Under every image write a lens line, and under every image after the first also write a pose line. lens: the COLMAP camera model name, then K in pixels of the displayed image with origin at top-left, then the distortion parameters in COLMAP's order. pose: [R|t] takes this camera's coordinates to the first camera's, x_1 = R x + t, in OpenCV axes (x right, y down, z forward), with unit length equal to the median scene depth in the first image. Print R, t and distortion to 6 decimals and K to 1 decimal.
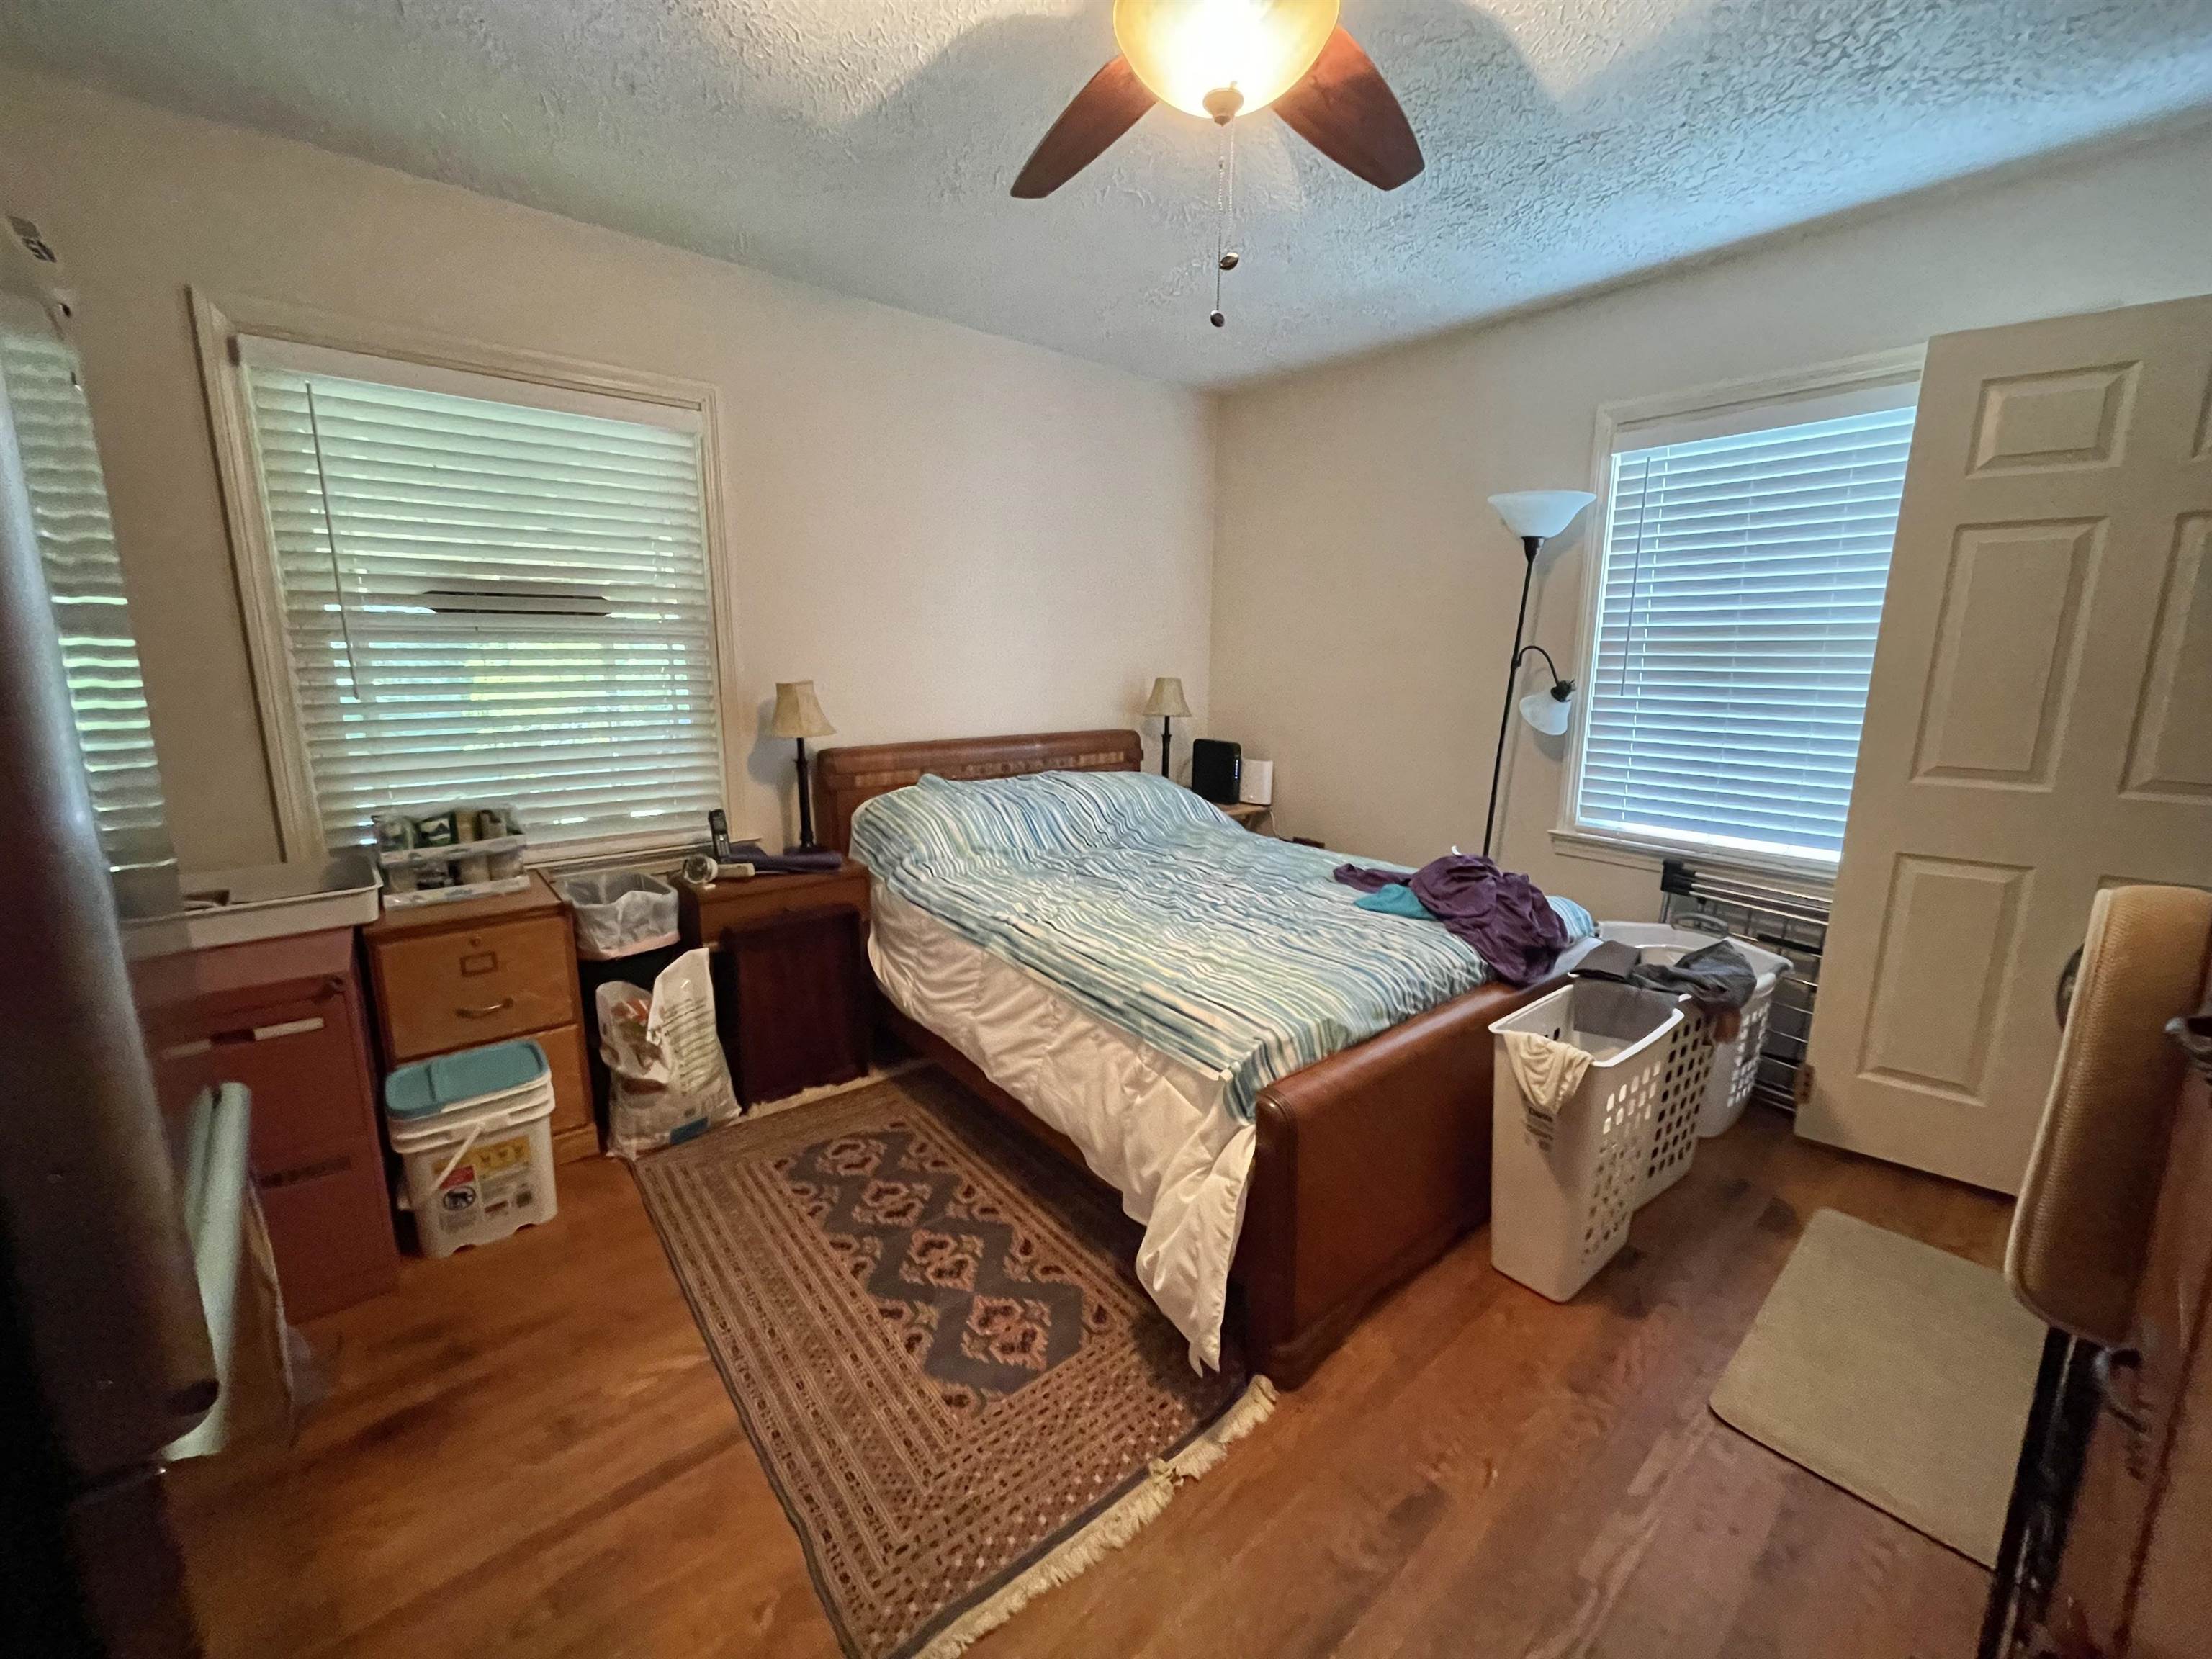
lens RADIAL K [[883.4, 0, 1115.6], [0, 883.4, 819.8], [0, 0, 1]] dist [-0.001394, -0.005025]
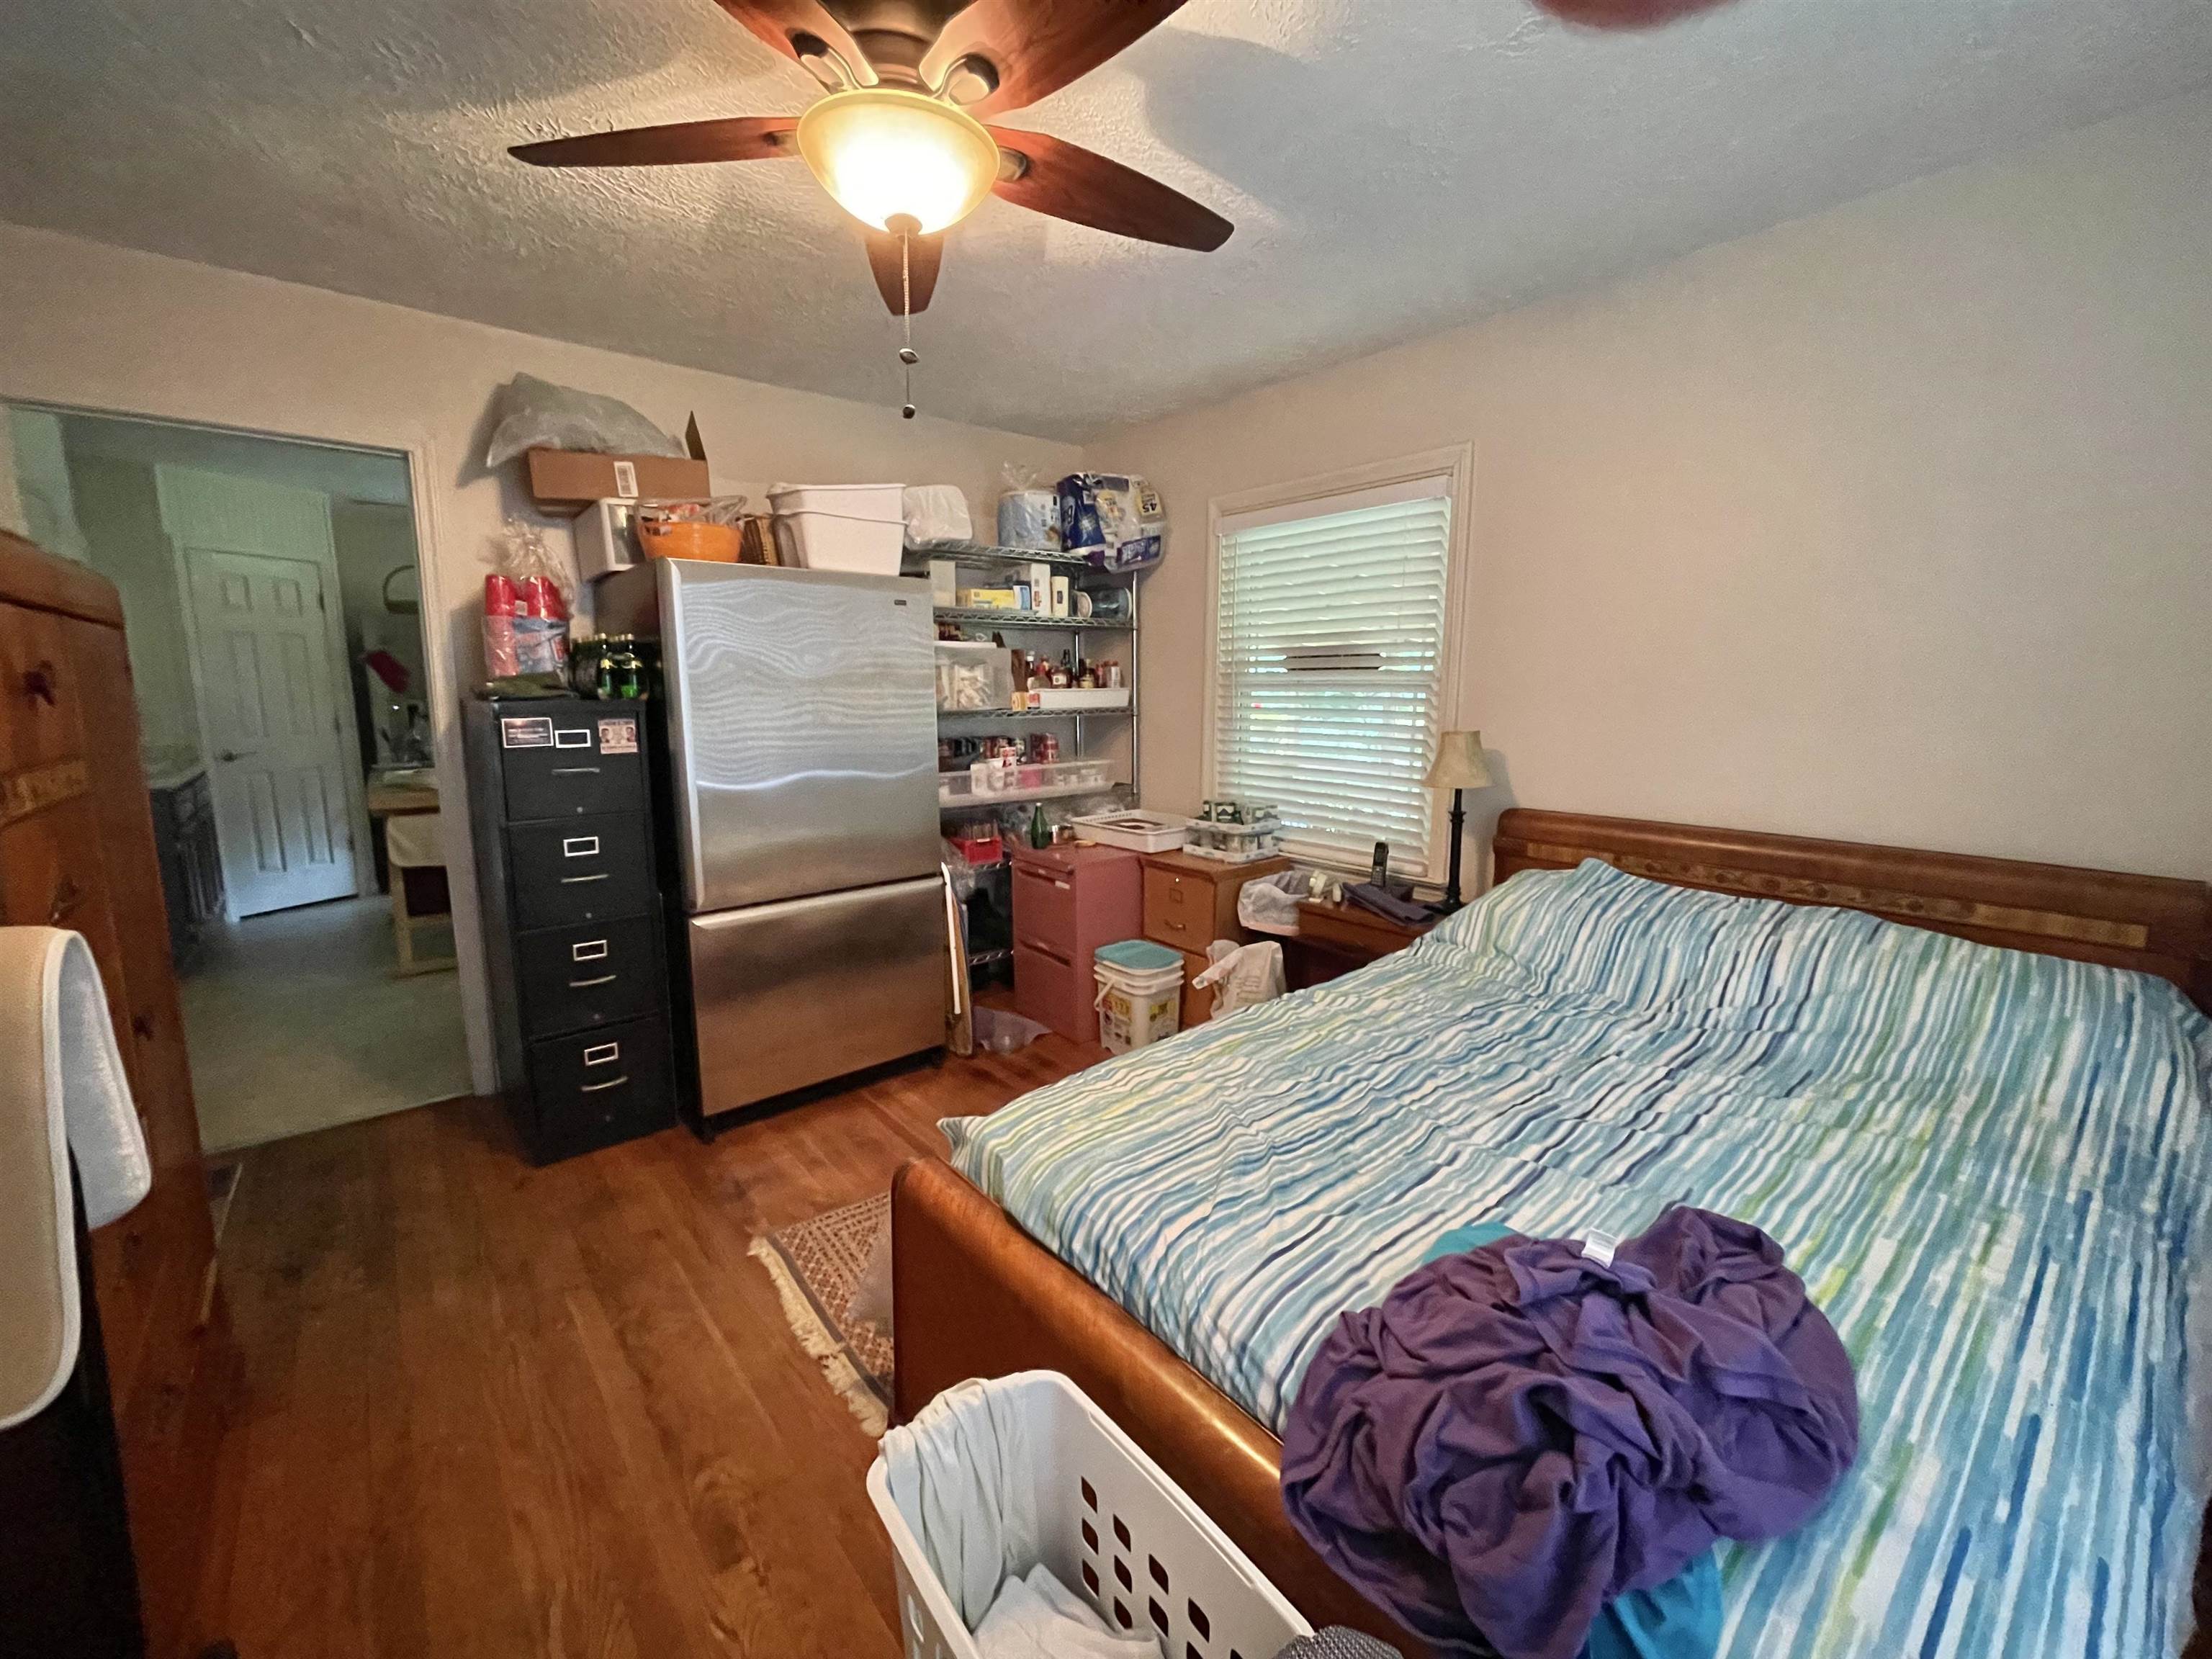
lens RADIAL K [[883.4, 0, 1115.6], [0, 883.4, 819.8], [0, 0, 1]] dist [-0.001394, -0.005025]
pose [[-0.013566, 0.141579, -0.989834, 0.709284], [-0.188541, 0.971806, 0.141584, -0.148362], [0.981972, 0.188545, 0.013510, 0.736104]]
